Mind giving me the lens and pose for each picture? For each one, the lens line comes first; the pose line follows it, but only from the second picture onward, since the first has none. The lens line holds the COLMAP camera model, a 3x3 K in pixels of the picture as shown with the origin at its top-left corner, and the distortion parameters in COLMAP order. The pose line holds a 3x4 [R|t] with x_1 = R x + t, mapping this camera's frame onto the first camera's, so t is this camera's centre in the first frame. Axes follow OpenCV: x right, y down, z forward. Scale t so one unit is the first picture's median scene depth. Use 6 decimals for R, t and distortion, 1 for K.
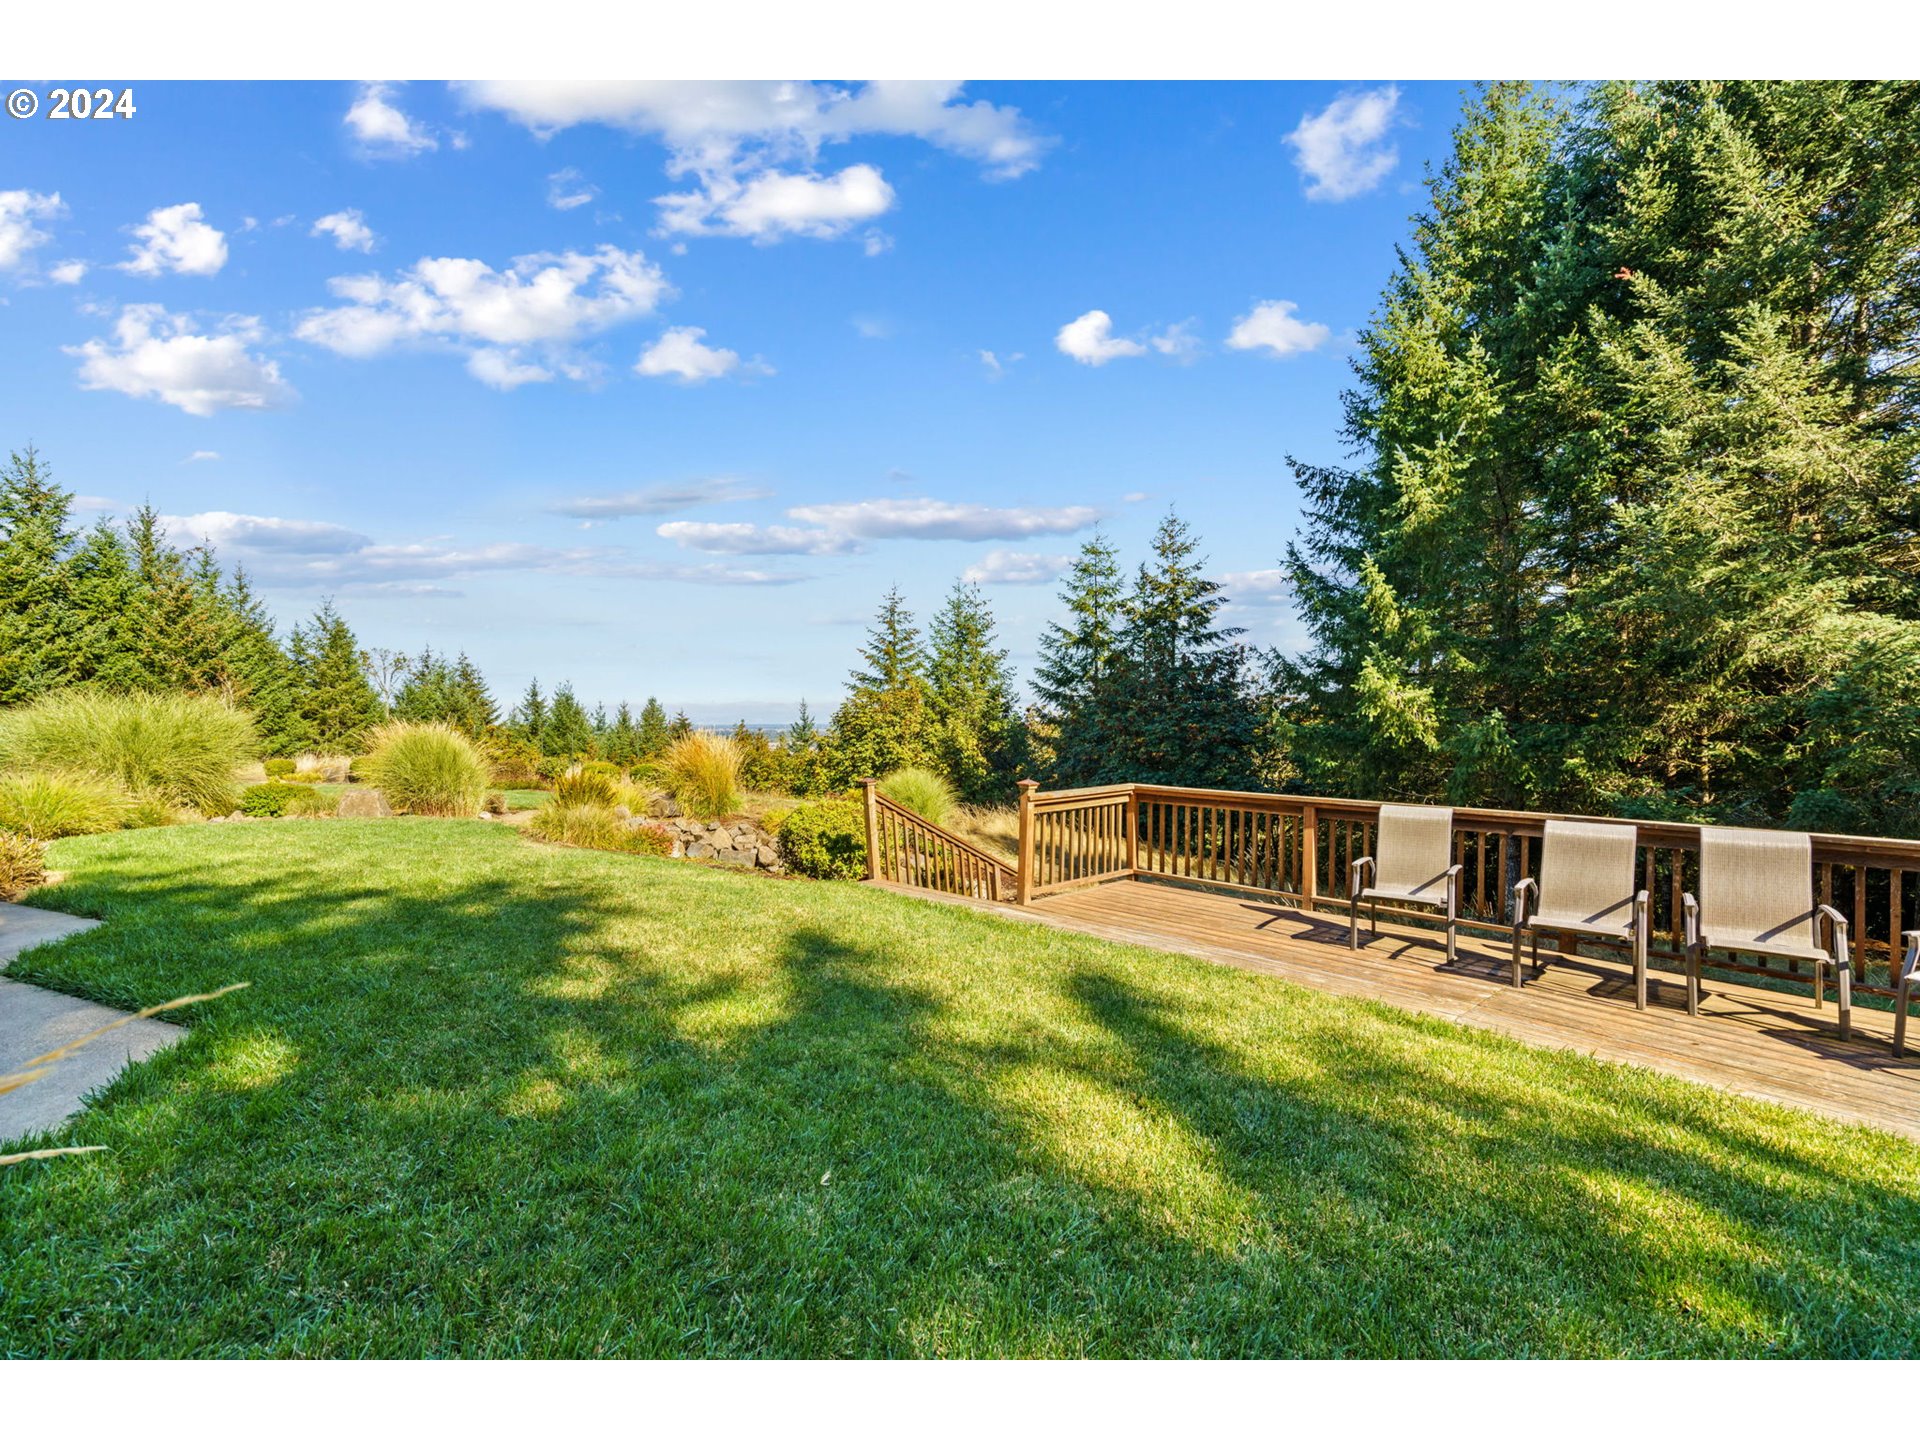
lens RADIAL K [[891.9, 0, 951.7], [0, 891.9, 712.1], [0, 0, 1]] dist [-0.002240, -0.000191]
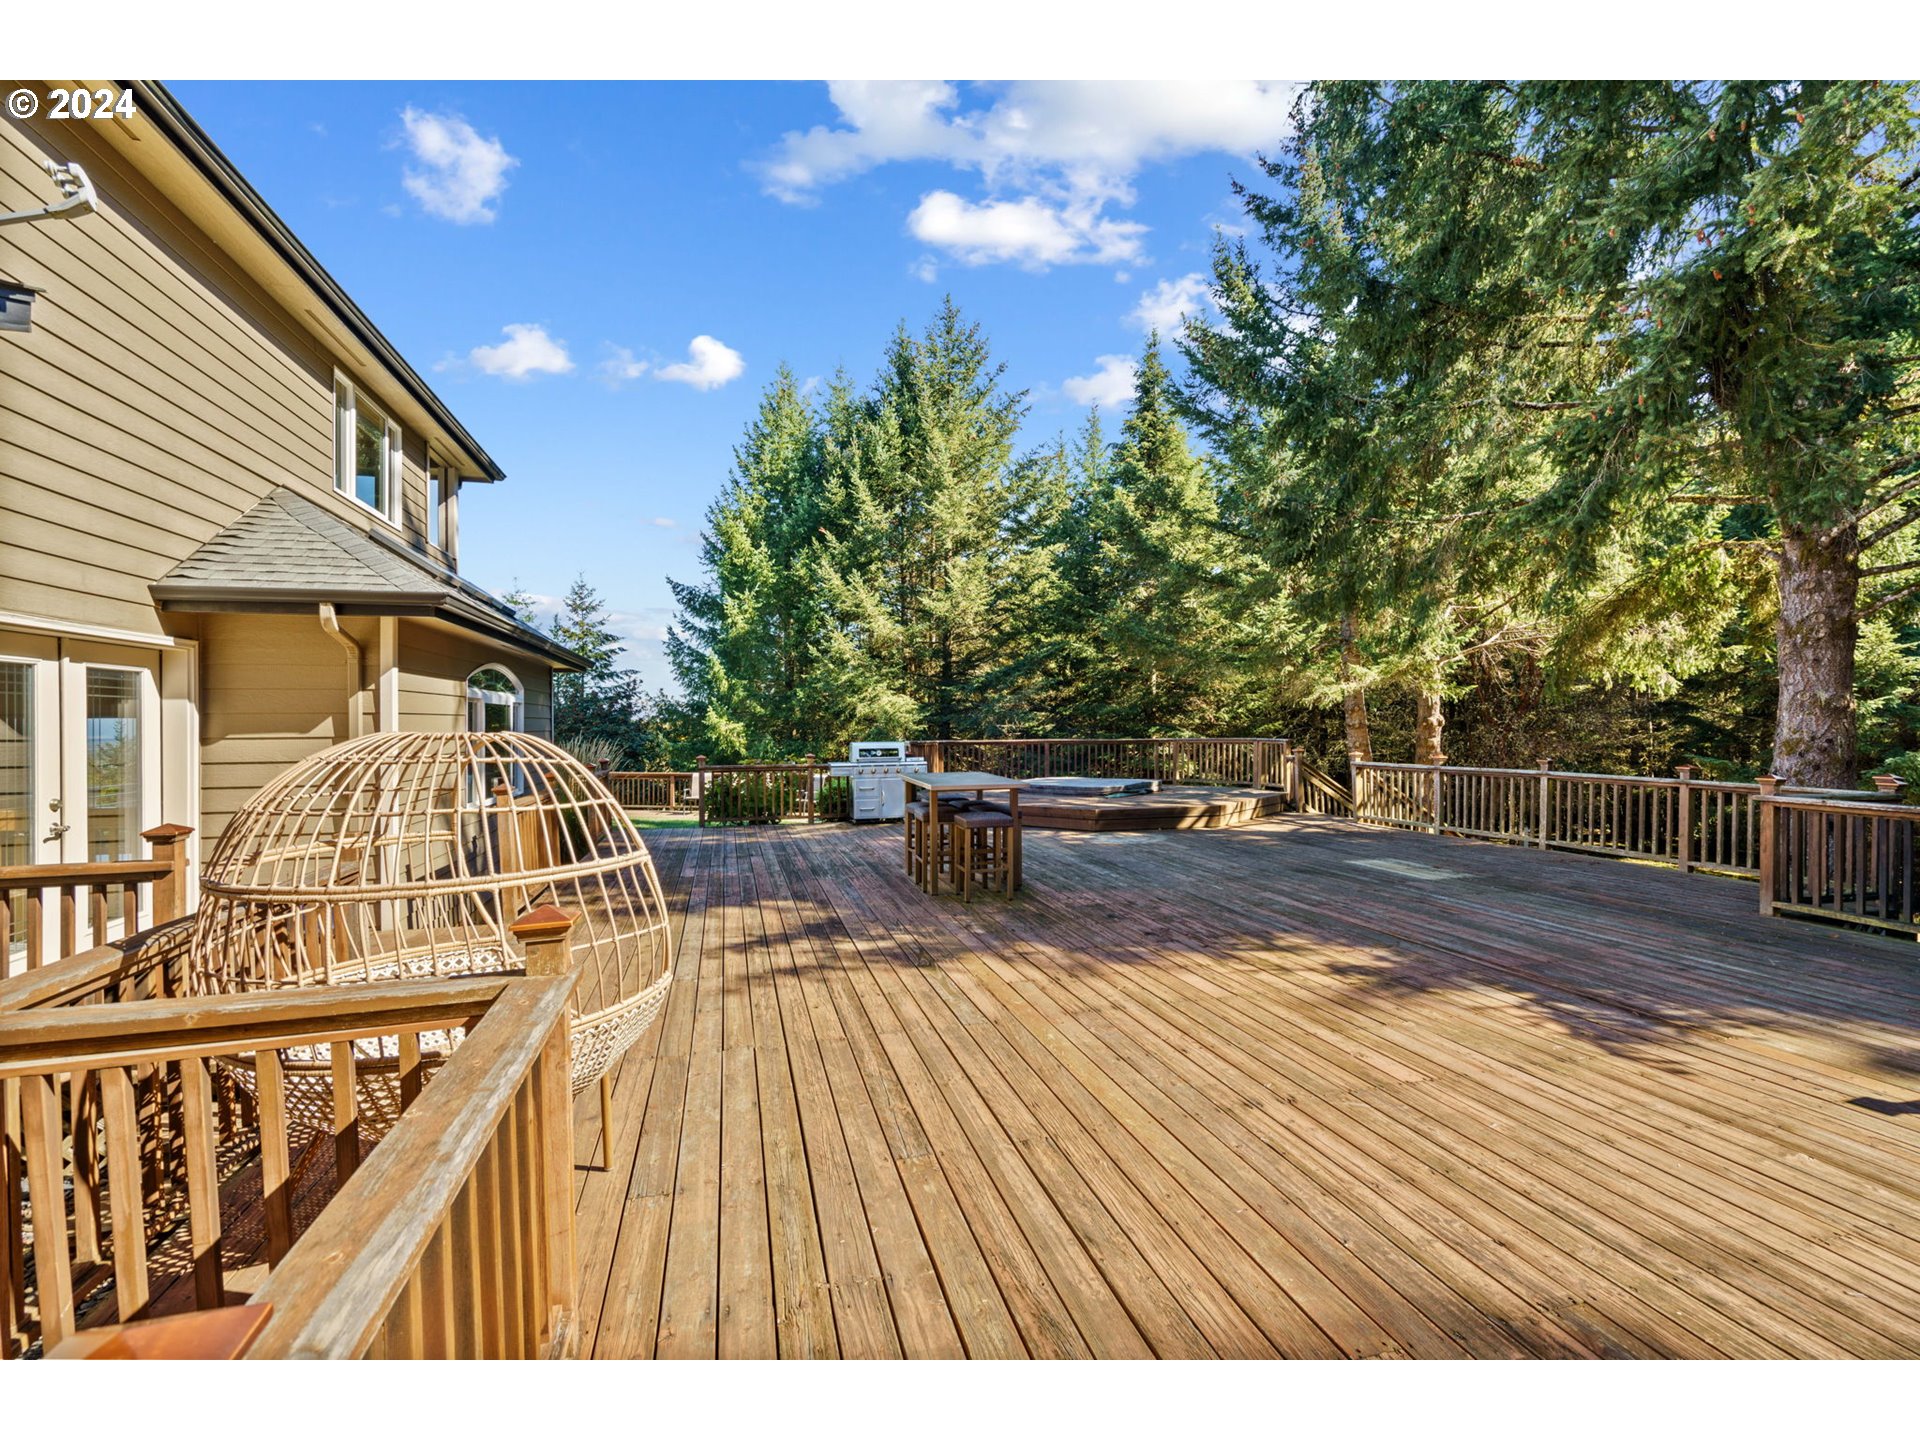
lens RADIAL K [[898.0, 0, 960.0], [0, 898.0, 720.0], [0, 0, 1]] dist [0.000497, 0.000015]
pose [[0.782771, -0.000386, 0.622310, -0.269927], [0.001550, 0.999998, -0.001329, -0.028487], [-0.622308, 0.002004, 0.782770, -0.736227]]
